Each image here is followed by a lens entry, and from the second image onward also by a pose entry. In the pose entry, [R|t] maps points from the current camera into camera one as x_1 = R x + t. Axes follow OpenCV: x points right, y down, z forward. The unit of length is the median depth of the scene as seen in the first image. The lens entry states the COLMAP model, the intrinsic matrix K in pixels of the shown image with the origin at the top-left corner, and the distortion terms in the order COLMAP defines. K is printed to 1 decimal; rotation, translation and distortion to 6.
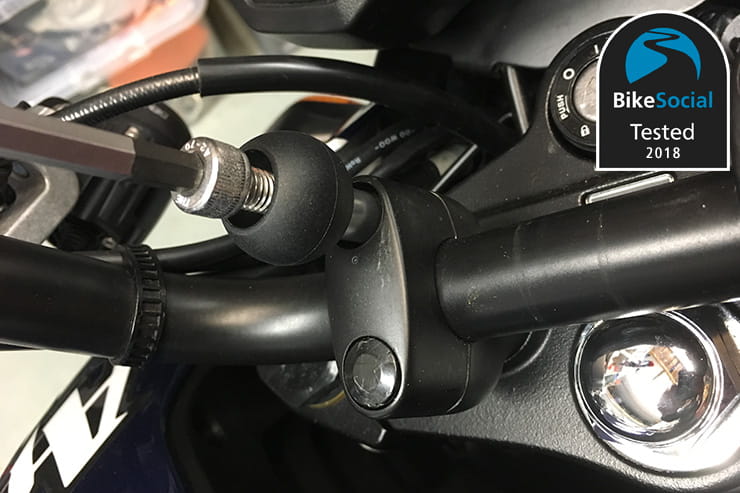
lens RADIAL K [[623.5, 0, 369.5], [0, 623.5, 264.2], [0, 0, 1]] dist [-0.002234, -0.115987]
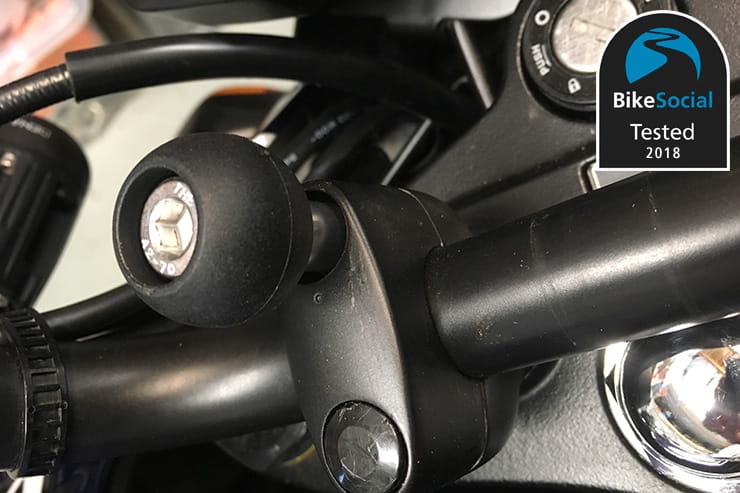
lens RADIAL K [[623.5, 0, 369.5], [0, 623.5, 264.2], [0, 0, 1]] dist [-0.002234, -0.115987]
pose [[0.984311, -0.146259, 0.098696, -0.024329], [0.144063, 0.989142, 0.029058, -0.047848], [-0.101874, -0.014384, 0.994693, 0.225810]]
